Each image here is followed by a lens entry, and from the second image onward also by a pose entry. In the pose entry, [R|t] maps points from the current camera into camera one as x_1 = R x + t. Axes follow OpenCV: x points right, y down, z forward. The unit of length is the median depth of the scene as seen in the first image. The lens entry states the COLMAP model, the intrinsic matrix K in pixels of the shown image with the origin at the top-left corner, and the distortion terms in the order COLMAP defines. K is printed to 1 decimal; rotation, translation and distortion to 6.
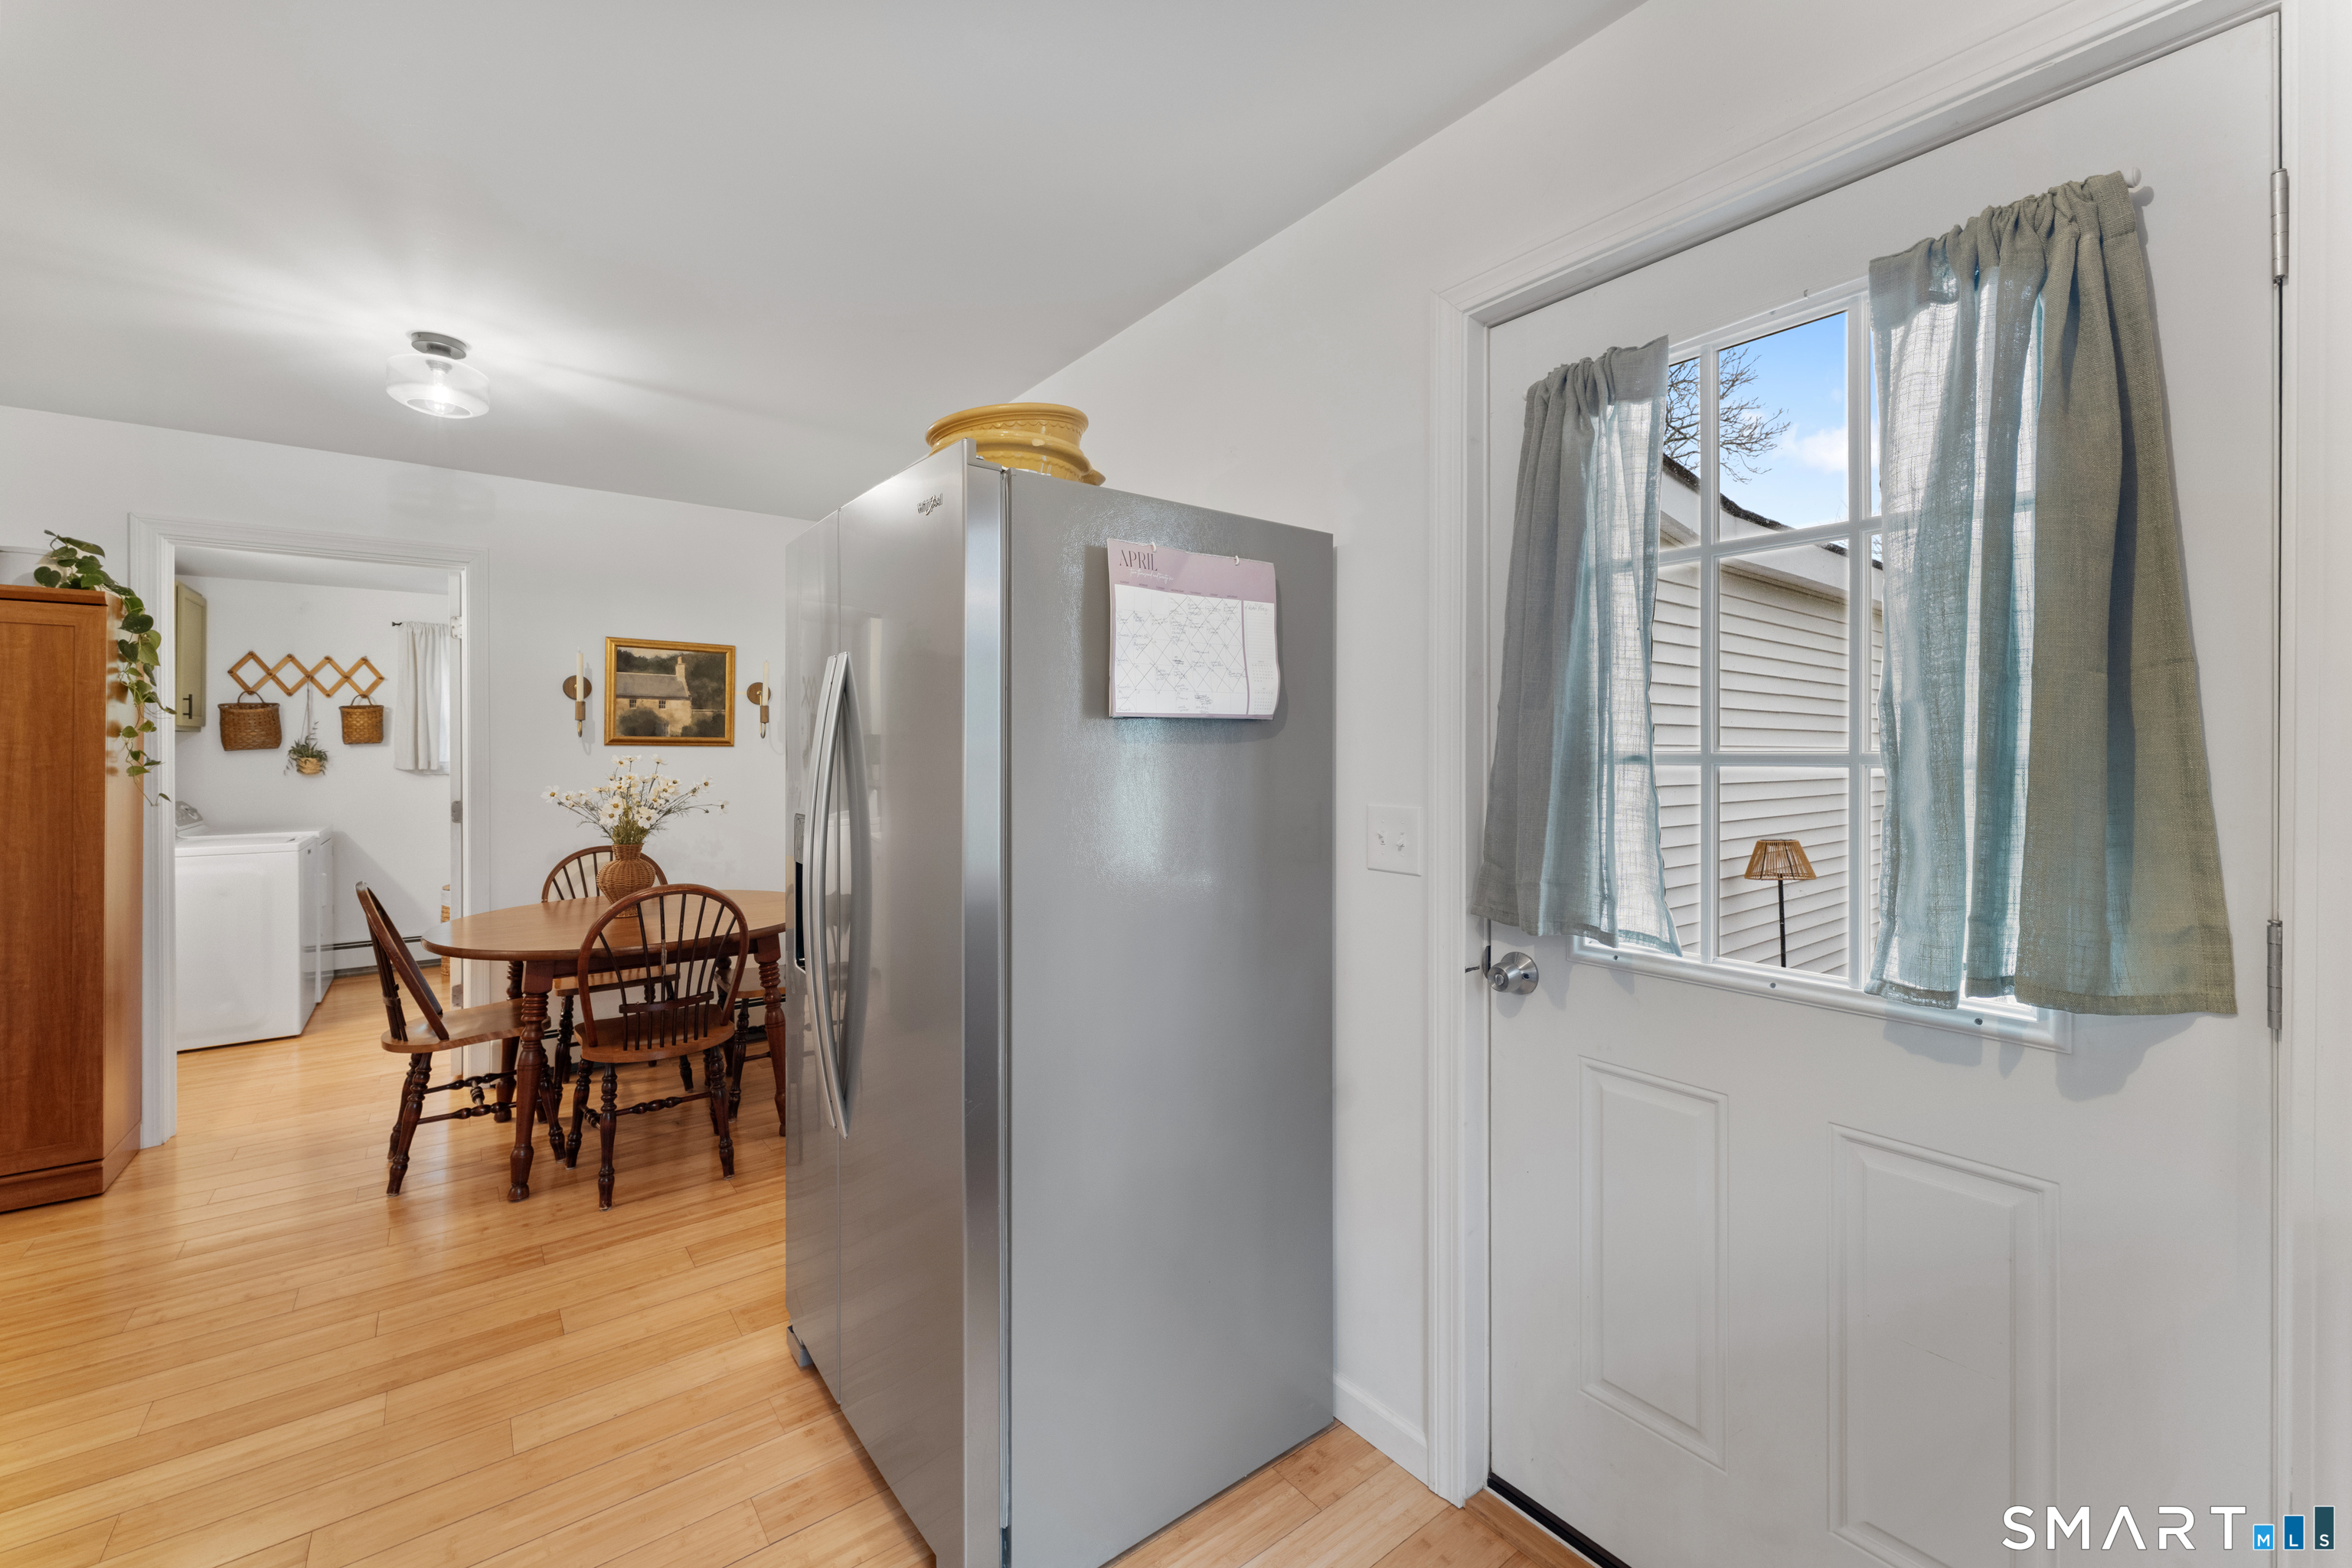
lens RADIAL K [[947.6, 0, 1183.5], [0, 947.6, 749.5], [0, 0, 1]] dist [-0.000074, 0.000096]
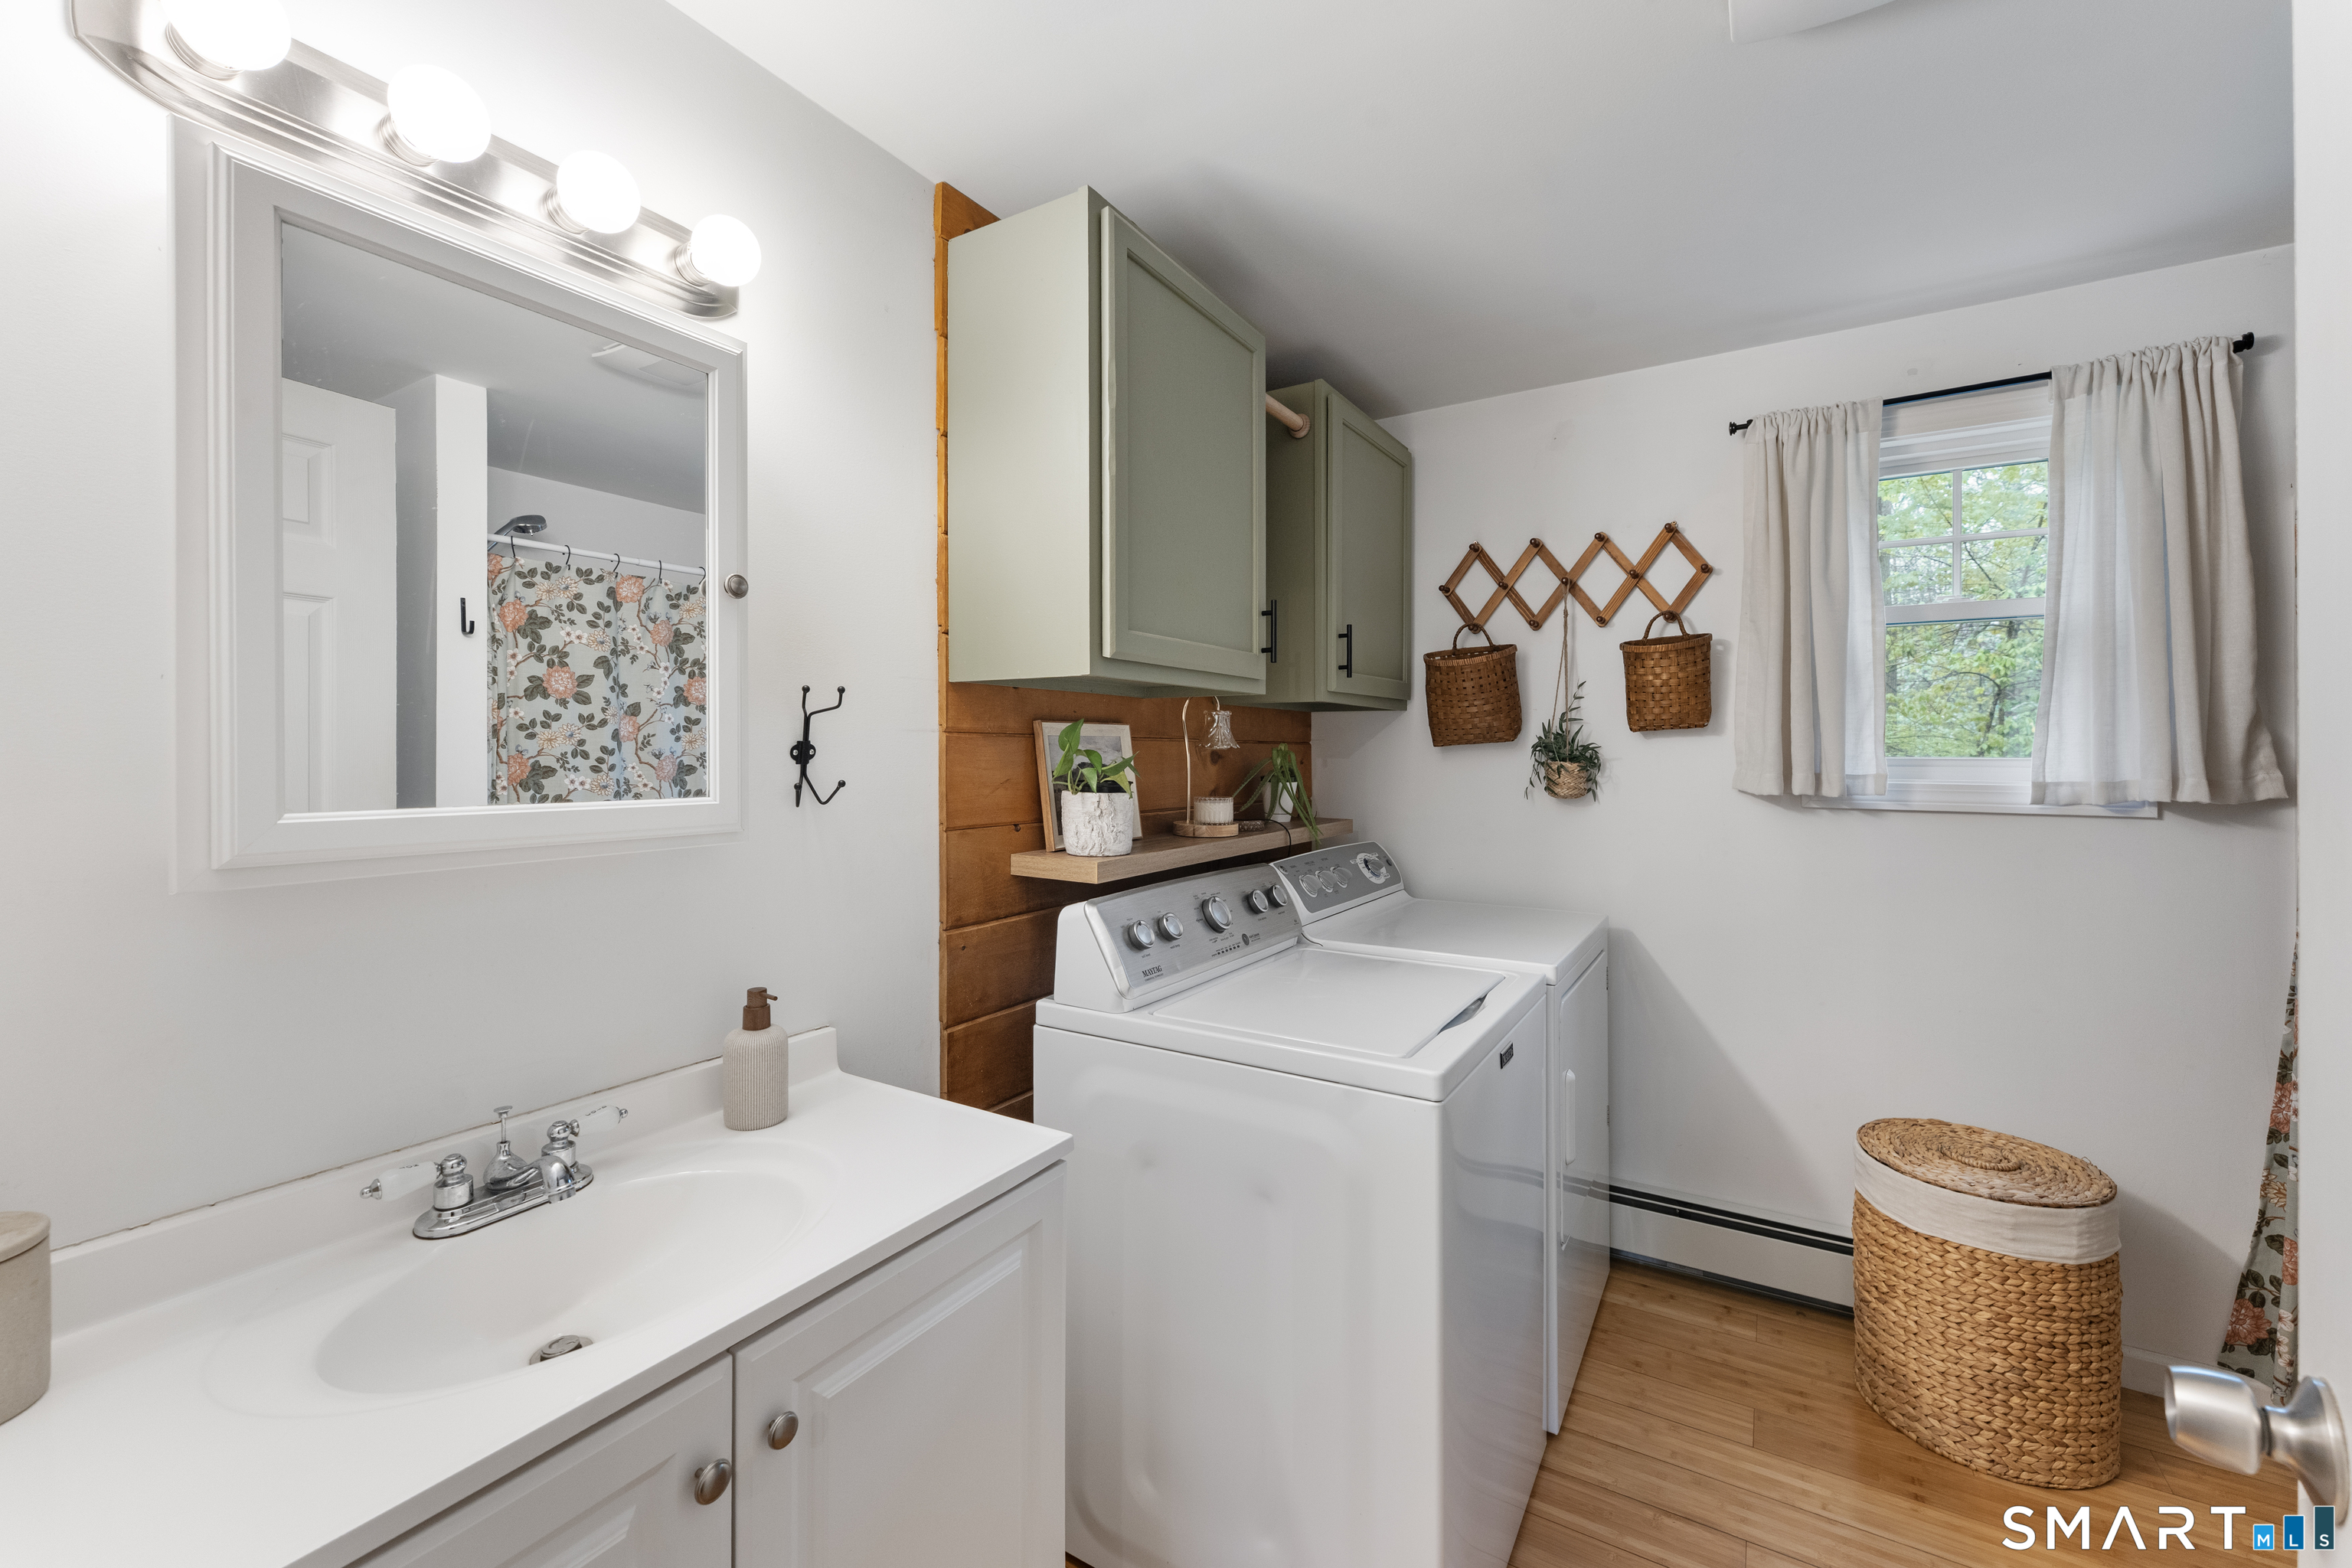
lens RADIAL K [[947.6, 0, 1183.5], [0, 947.6, 749.5], [0, 0, 1]] dist [-0.000074, 0.000096]
pose [[0.356700, -0.001813, -0.934217, -0.560295], [-0.000503, 0.999998, -0.002132, 0.004125], [0.934219, 0.001230, 0.356698, 0.661440]]
